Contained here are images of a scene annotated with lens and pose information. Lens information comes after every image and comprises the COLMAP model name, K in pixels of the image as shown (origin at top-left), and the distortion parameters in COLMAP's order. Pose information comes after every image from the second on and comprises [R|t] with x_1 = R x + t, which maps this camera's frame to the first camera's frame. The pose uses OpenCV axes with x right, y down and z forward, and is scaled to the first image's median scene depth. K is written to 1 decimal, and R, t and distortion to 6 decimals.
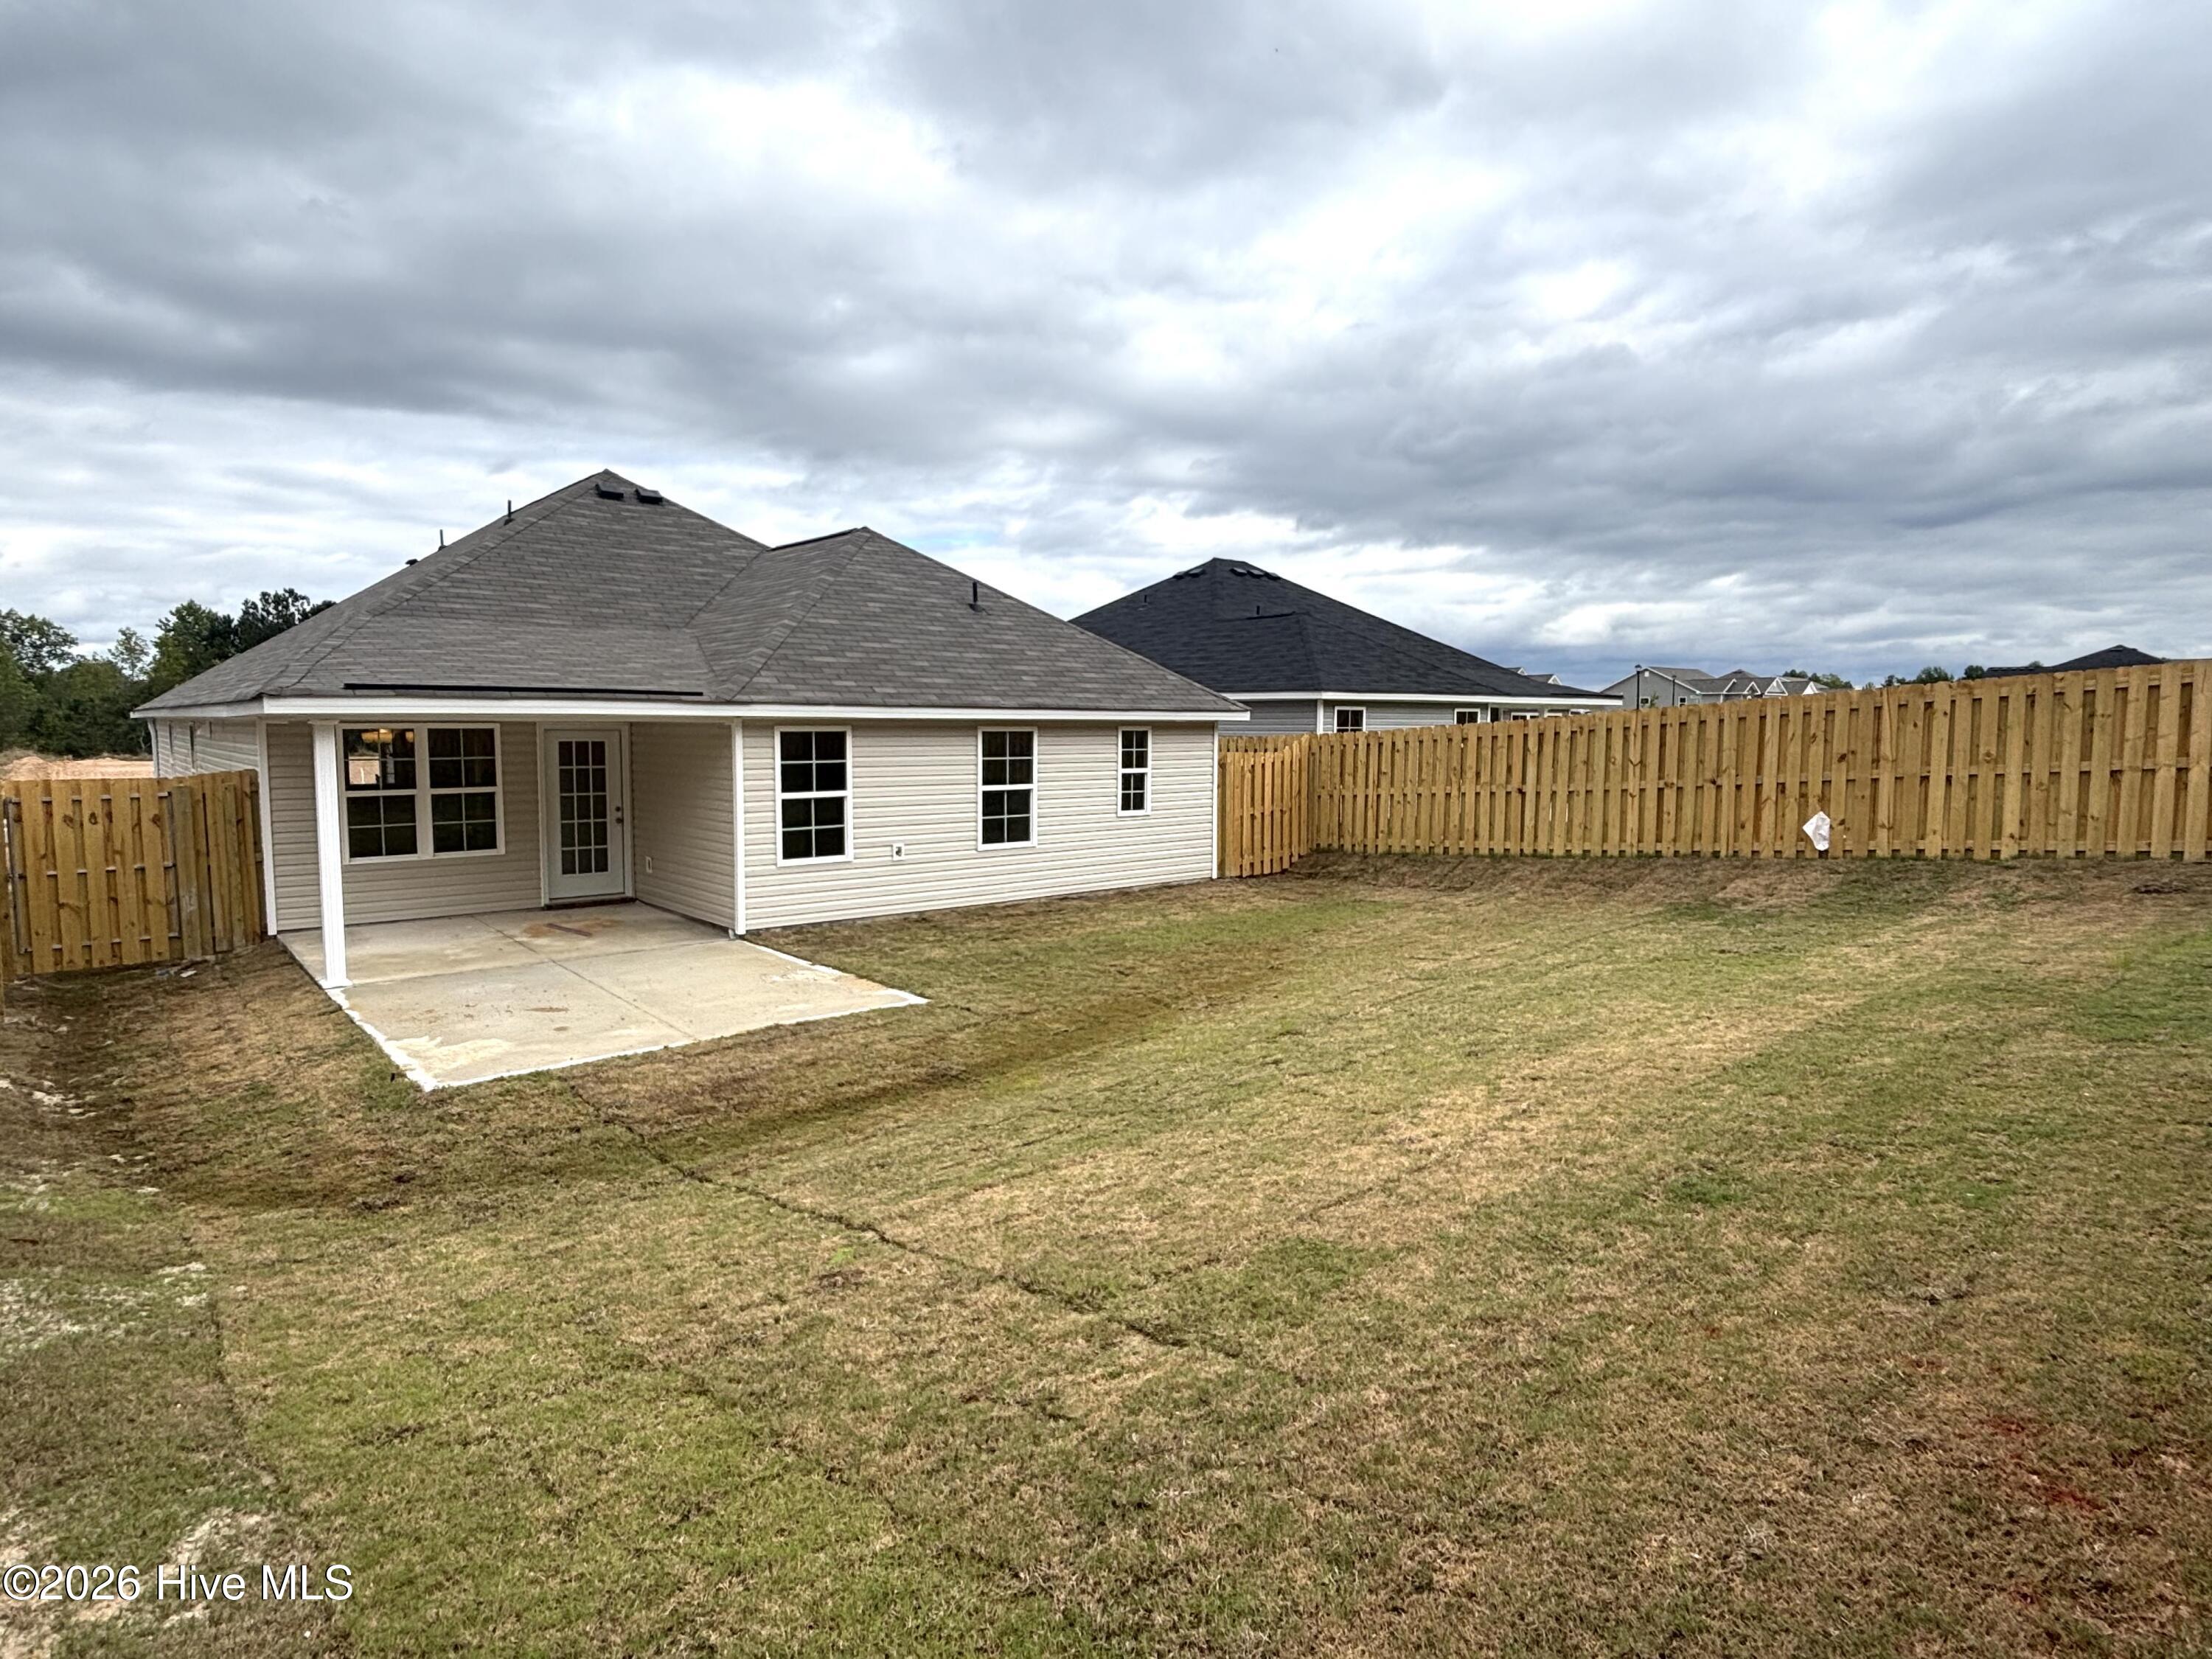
lens RADIAL K [[1198.3, 0, 1106.0], [0, 1198.3, 829.5], [0, 0, 1]] dist [0.003590, -0.000566]
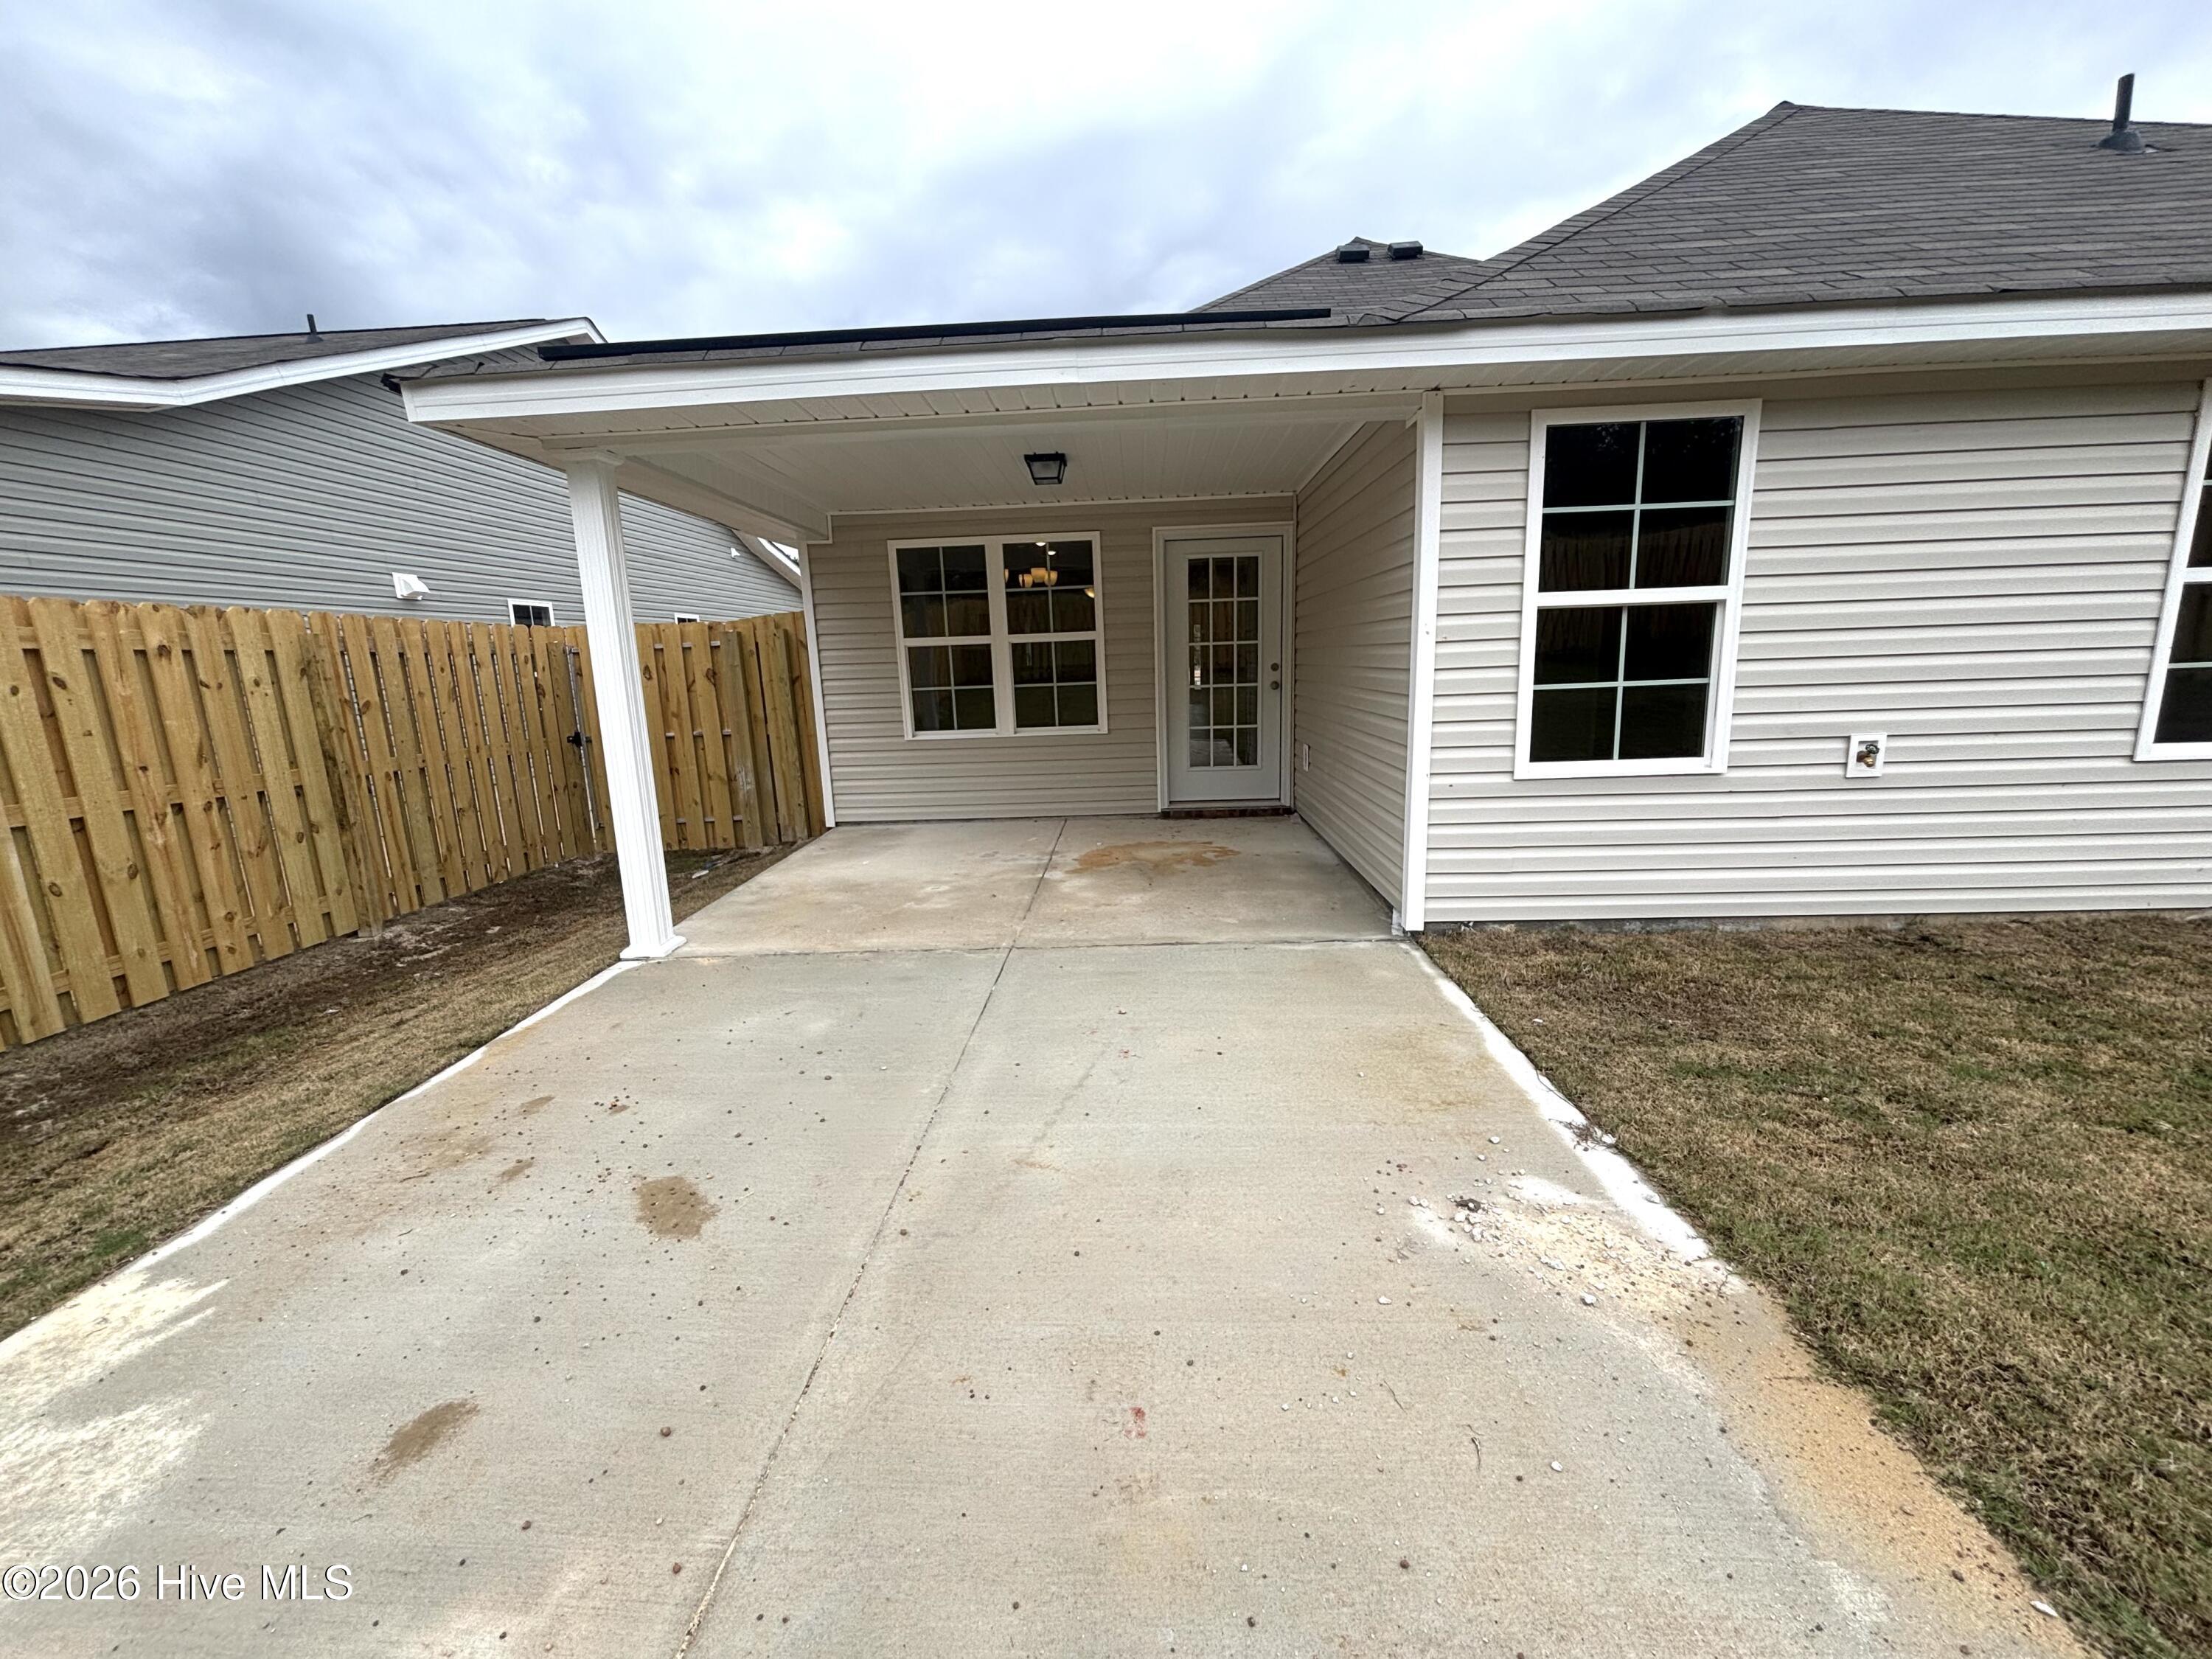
lens RADIAL K [[892.7, 0, 1106.0], [0, 892.7, 829.5], [0, 0, 1]] dist [0.000573, -0.000036]
pose [[0.731868, 0.099432, -0.674153, -0.160287], [-0.022235, 0.992255, 0.122210, 0.013323], [0.681083, -0.074452, 0.728411, 0.648728]]
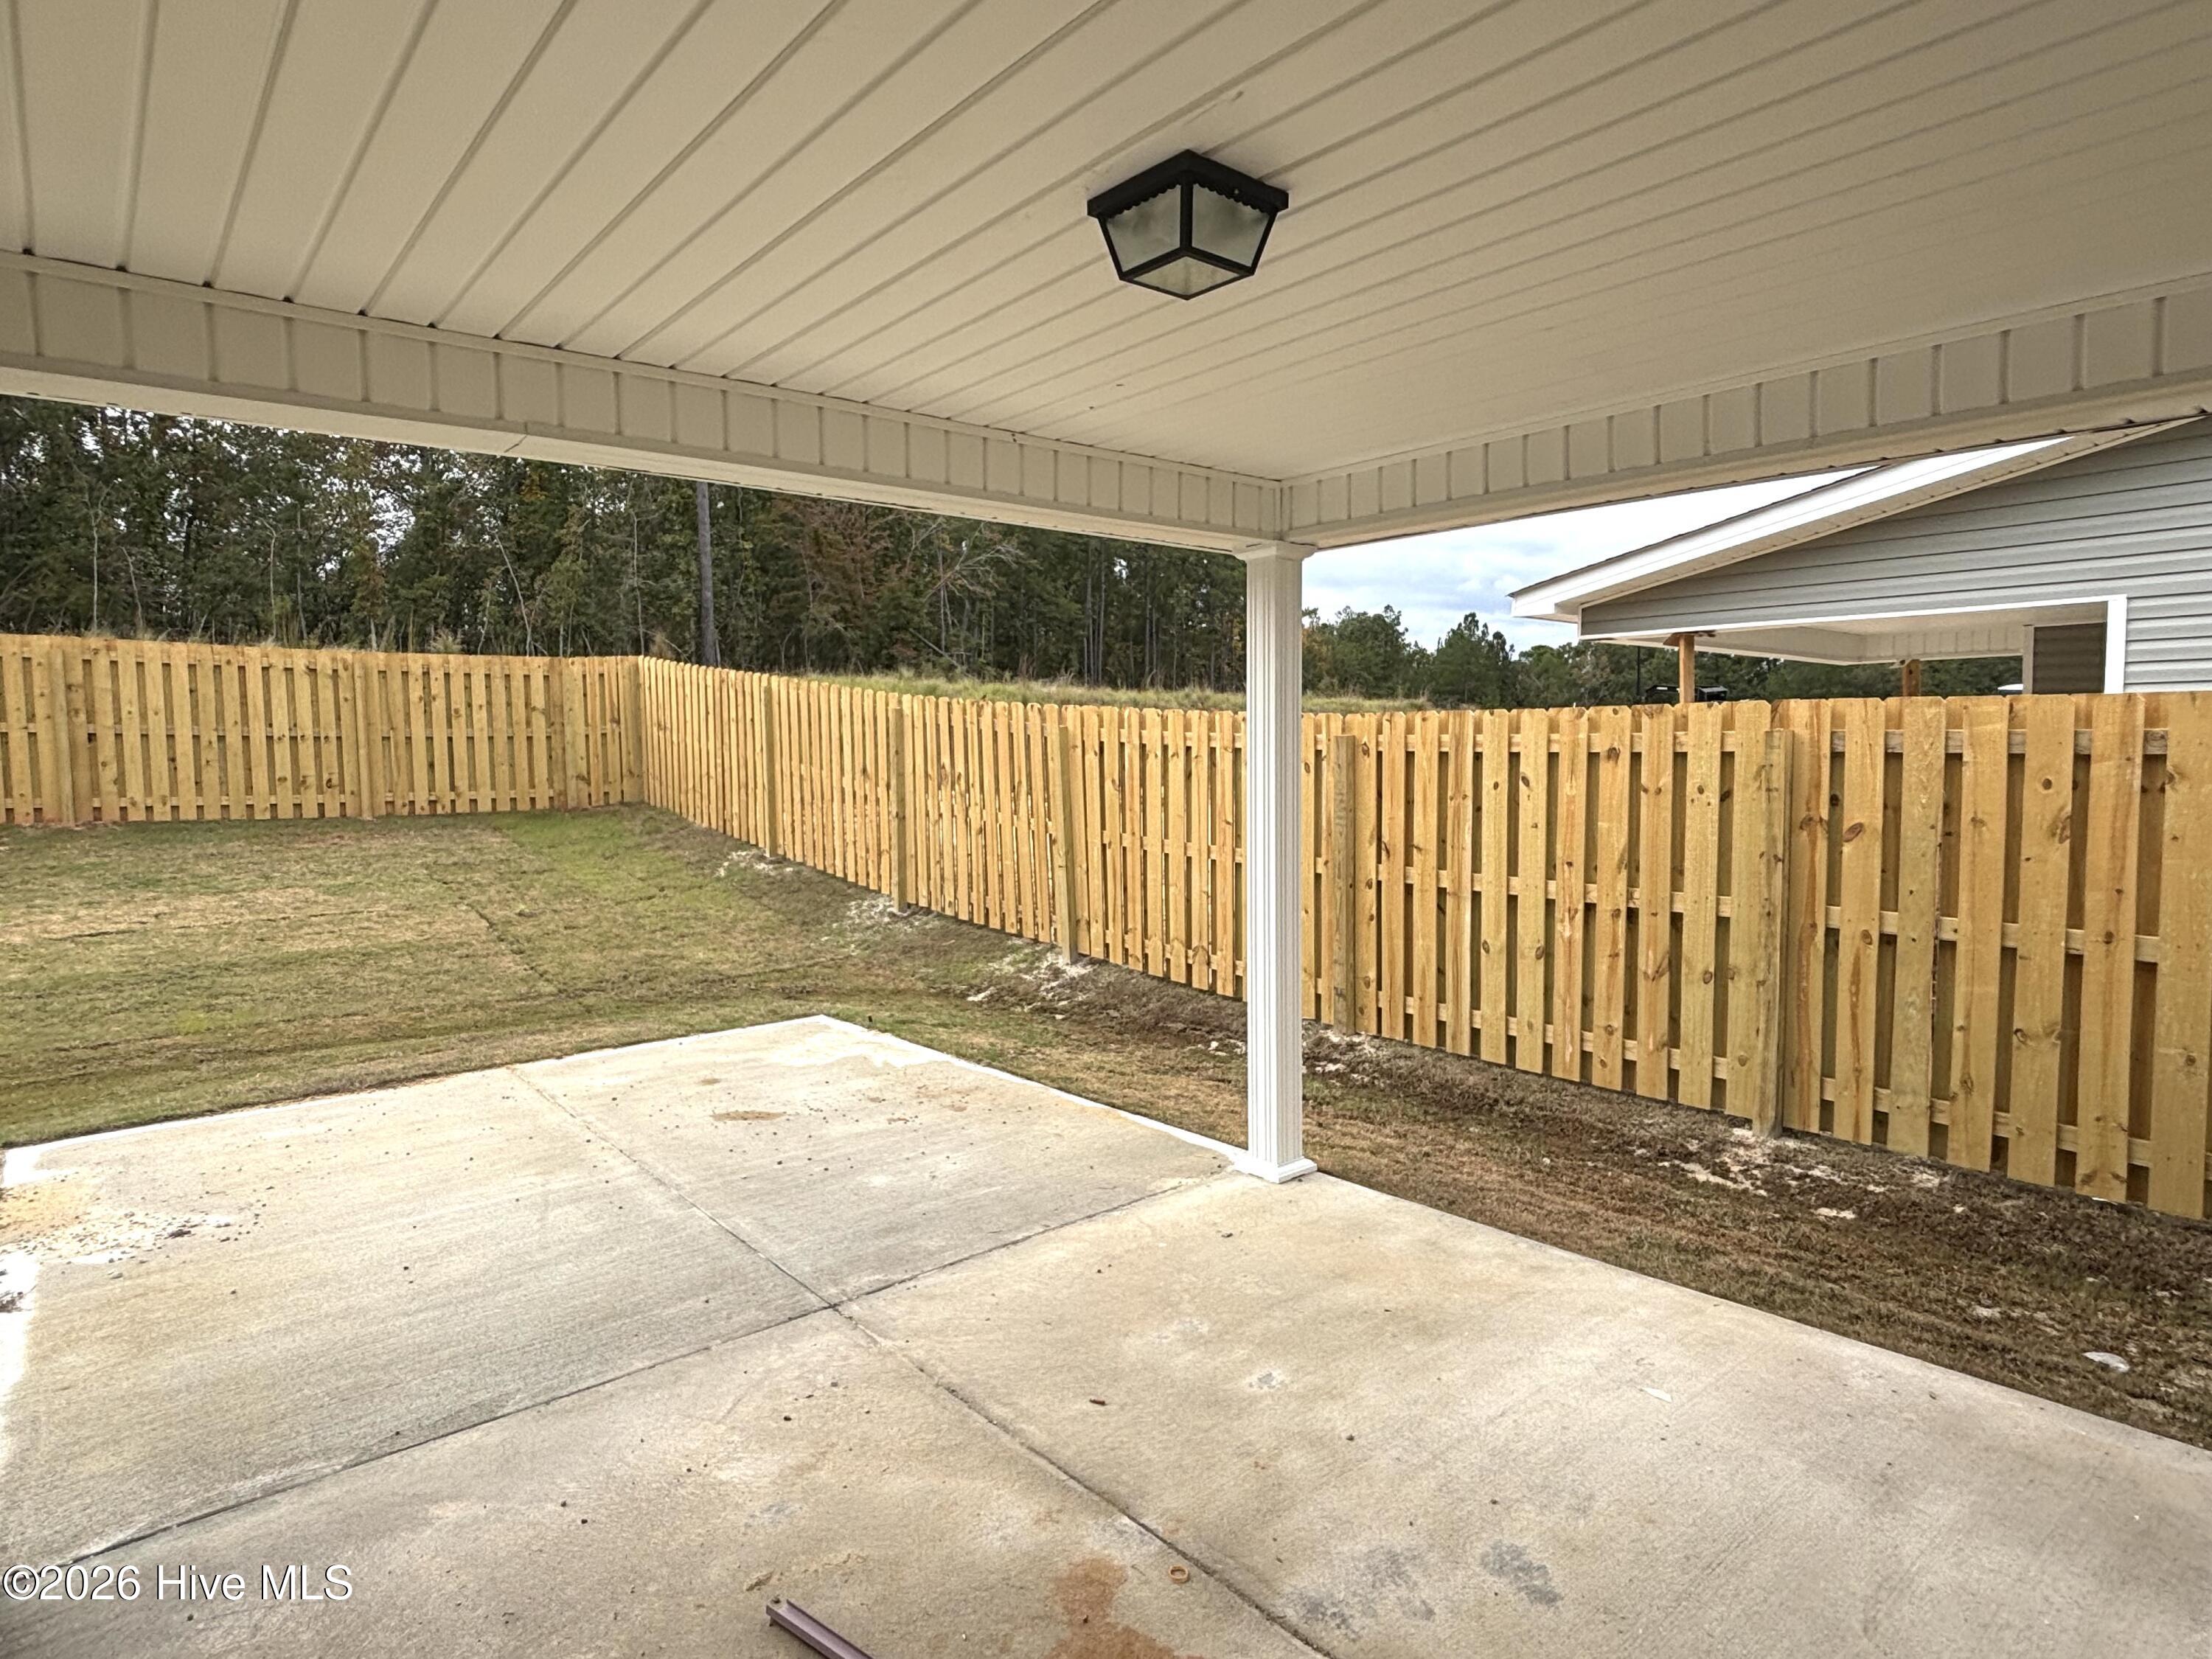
lens RADIAL K [[1238.1, 0, 1106.0], [0, 1238.1, 829.5], [0, 0, 1]] dist [0.000003, -0.001366]
pose [[-0.999724, 0.007806, 0.022163, -0.457160], [0.011177, 0.987647, 0.156293, -0.047357], [-0.020669, 0.156498, -0.987462, 1.096249]]
